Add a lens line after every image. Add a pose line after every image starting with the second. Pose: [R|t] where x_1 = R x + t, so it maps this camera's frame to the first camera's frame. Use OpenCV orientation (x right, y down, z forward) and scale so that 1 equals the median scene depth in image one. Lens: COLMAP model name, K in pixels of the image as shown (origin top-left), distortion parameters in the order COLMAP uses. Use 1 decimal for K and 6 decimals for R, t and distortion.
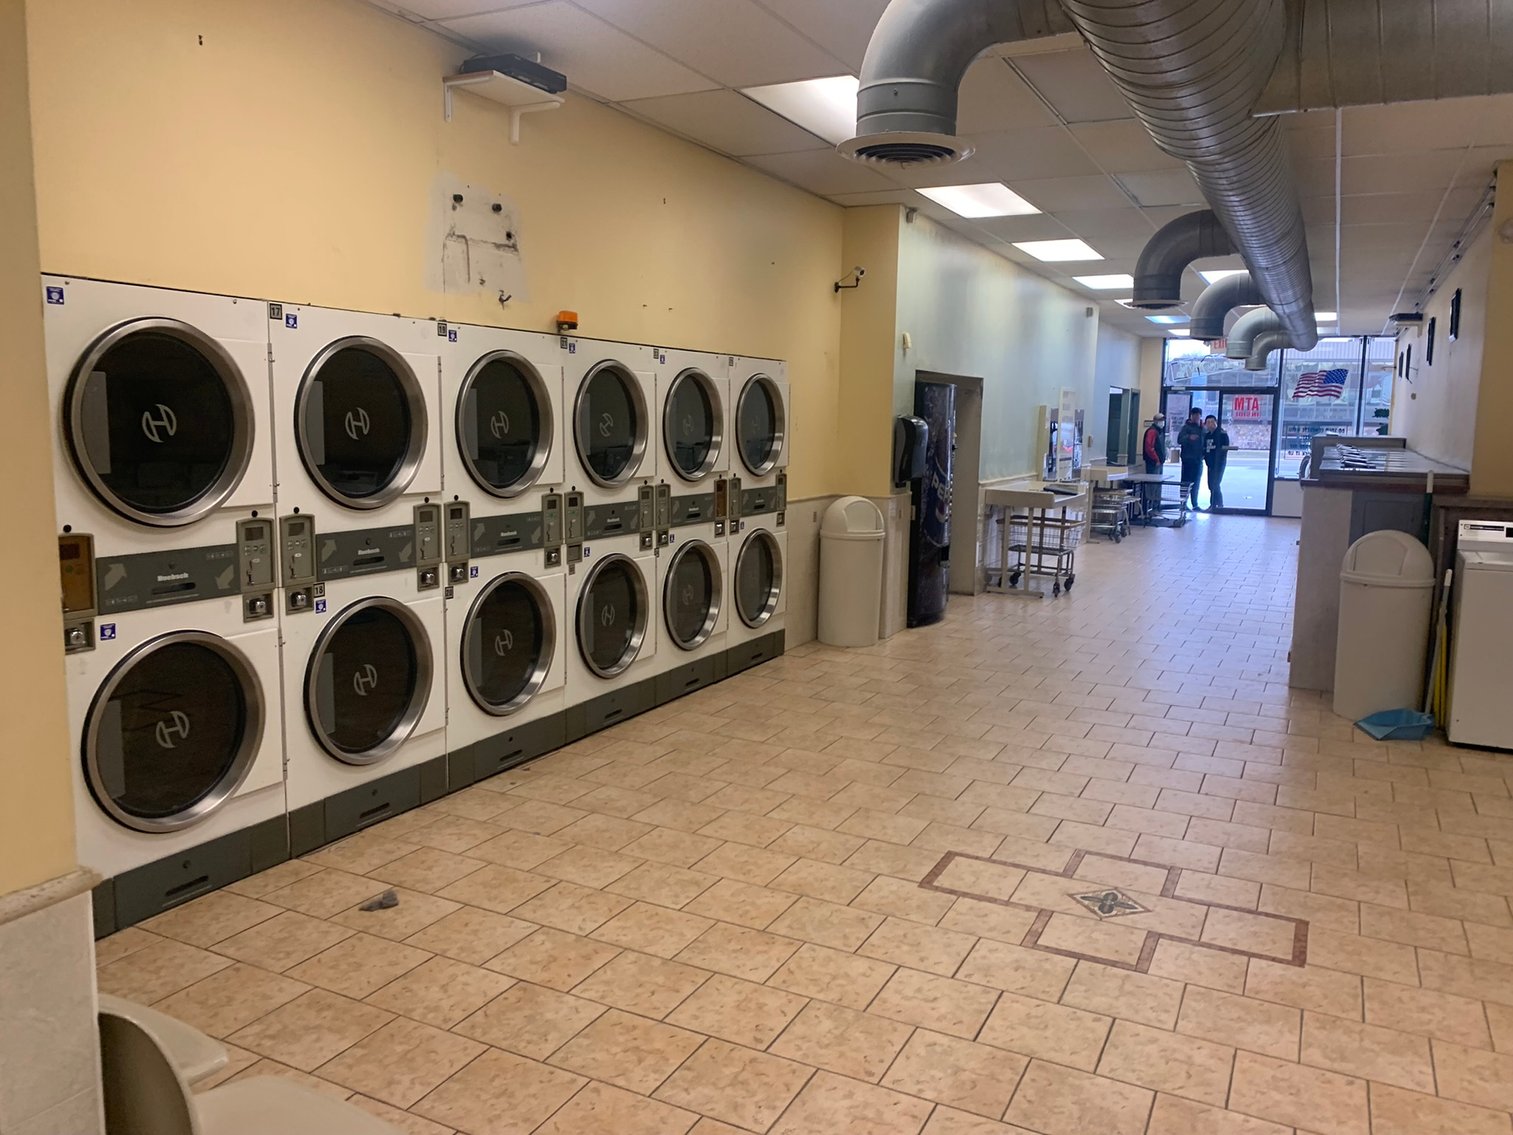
lens RADIAL K [[1144.7, 0, 757.5], [0, 1144.7, 566.8], [0, 0, 1]] dist [0.024374, -0.021974]
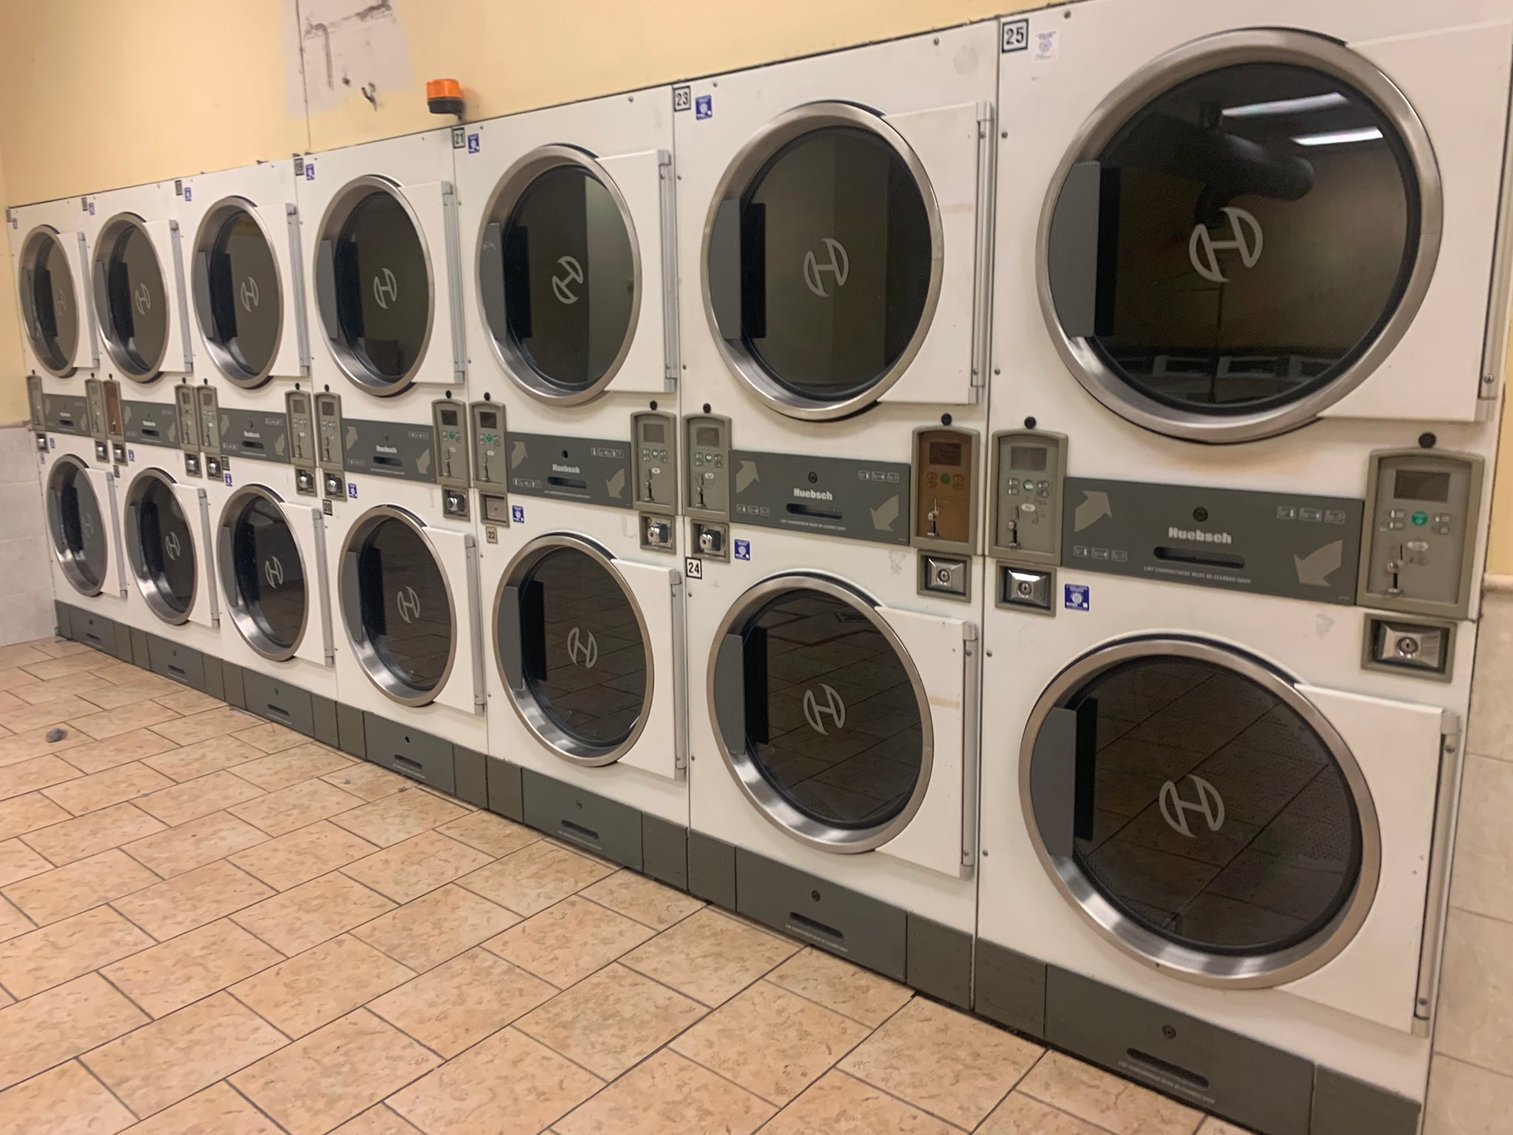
lens RADIAL K [[1144.7, 0, 758.9], [0, 1144.7, 559.9], [0, 0, 1]] dist [0.024374, -0.021974]
pose [[-0.231024, 0.178761, -0.956385, 0.393117], [-0.121712, 0.969945, 0.210697, -0.133523], [0.965305, 0.165080, -0.202323, 1.330108]]
